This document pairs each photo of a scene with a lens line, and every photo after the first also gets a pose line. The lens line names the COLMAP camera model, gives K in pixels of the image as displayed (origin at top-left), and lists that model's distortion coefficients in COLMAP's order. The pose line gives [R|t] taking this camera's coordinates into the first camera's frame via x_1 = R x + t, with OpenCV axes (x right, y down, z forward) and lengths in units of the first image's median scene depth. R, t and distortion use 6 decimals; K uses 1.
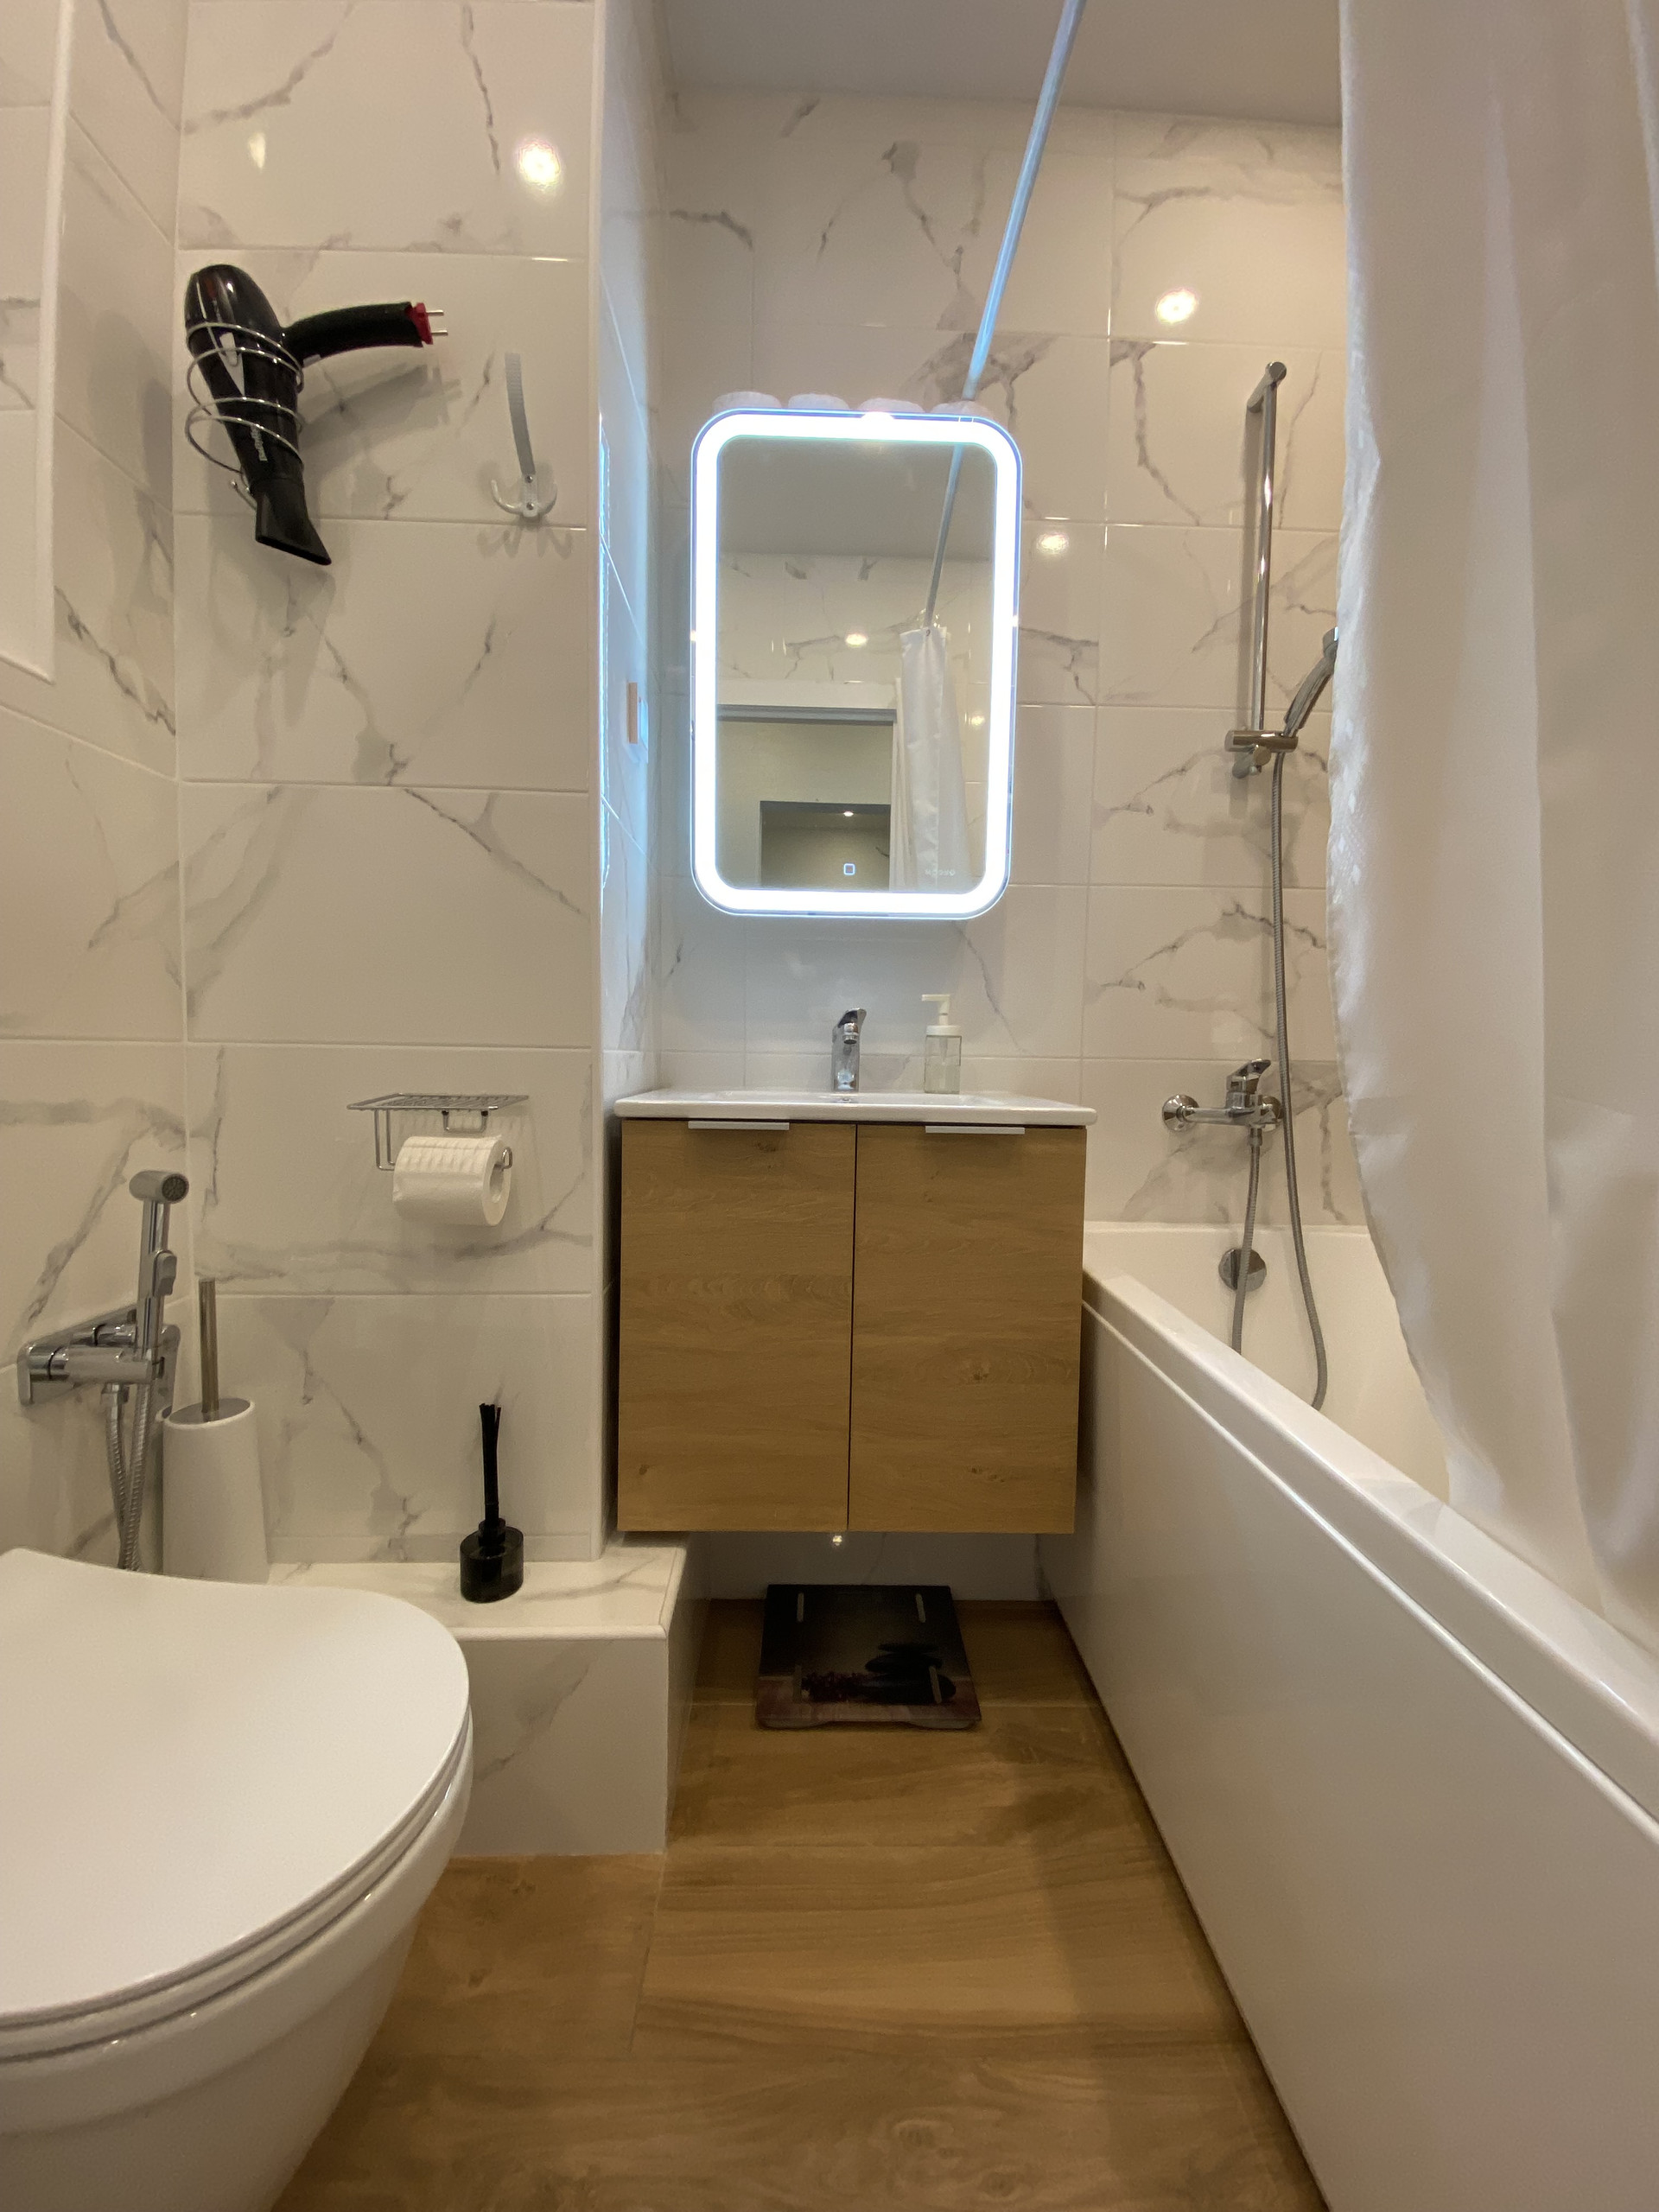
lens RADIAL K [[907.1, 0, 829.5], [0, 907.1, 1106.0], [0, 0, 1]] dist [0.015541, -0.017733]
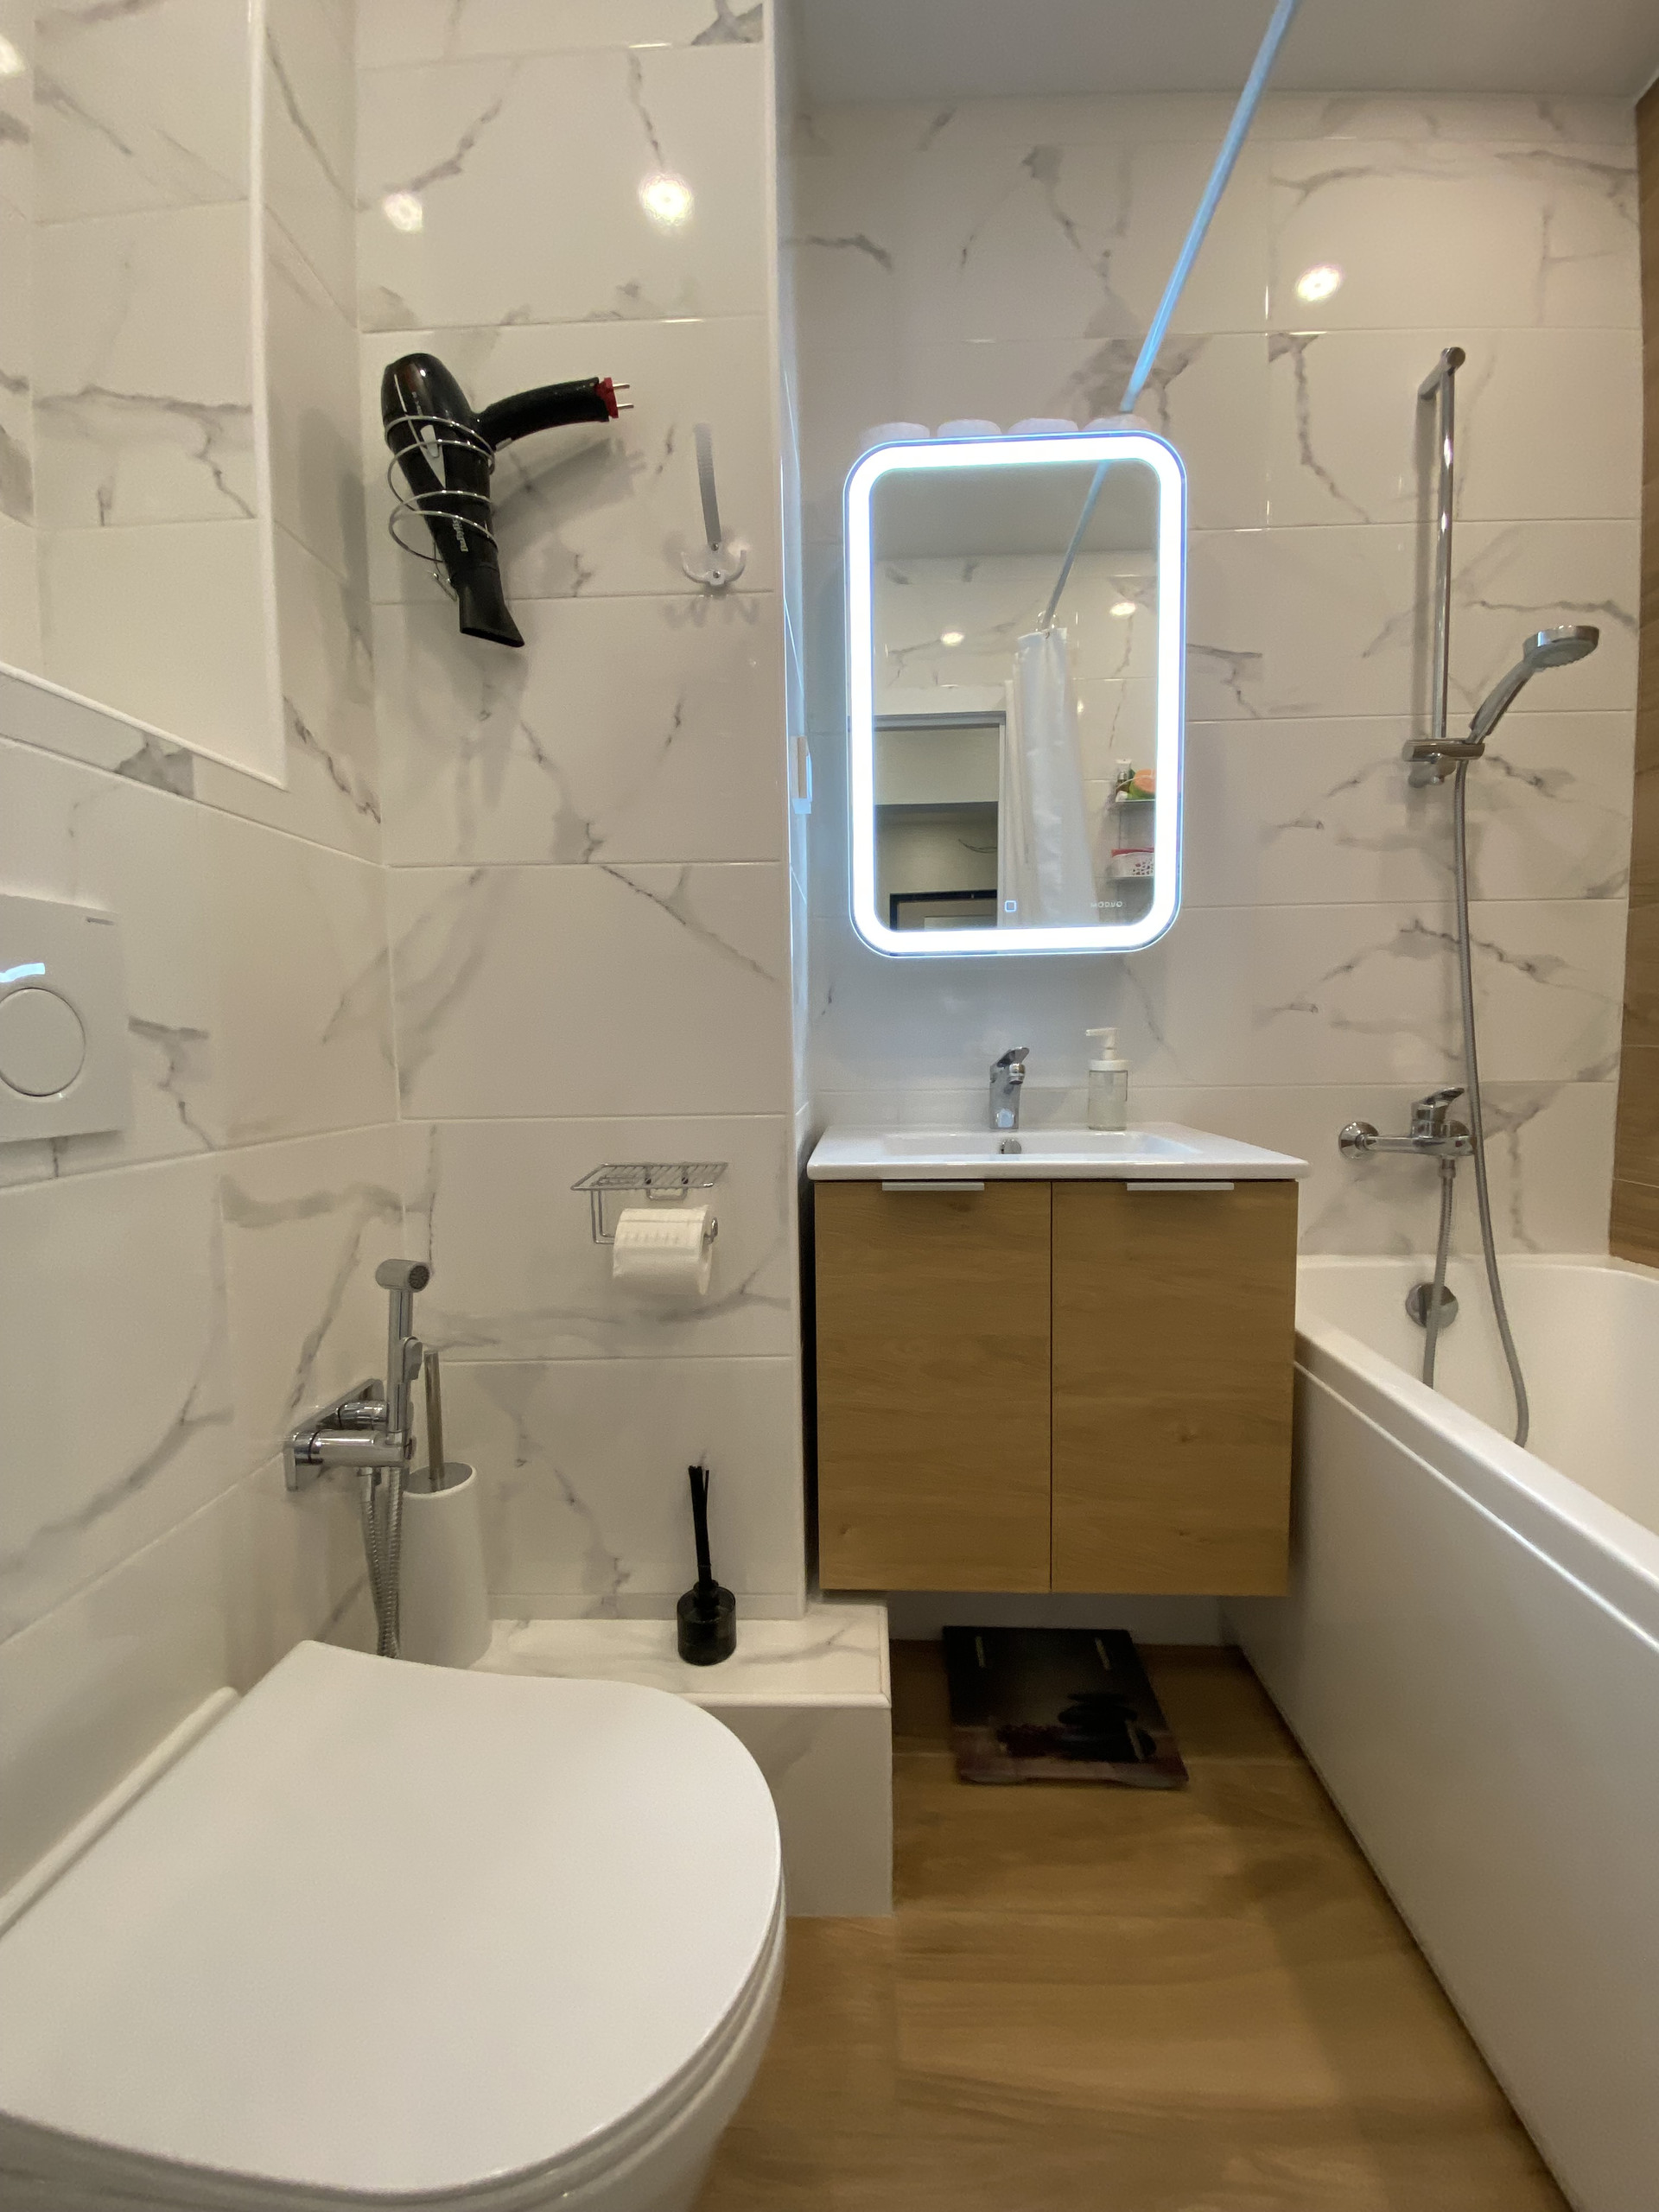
lens RADIAL K [[907.1, 0, 829.5], [0, 907.1, 1106.0], [0, 0, 1]] dist [0.015541, -0.017733]
pose [[0.997058, -0.027132, -0.071688, -0.138649], [0.028349, 0.999470, 0.016013, -0.084625], [0.071216, -0.017998, 0.997299, 0.006966]]
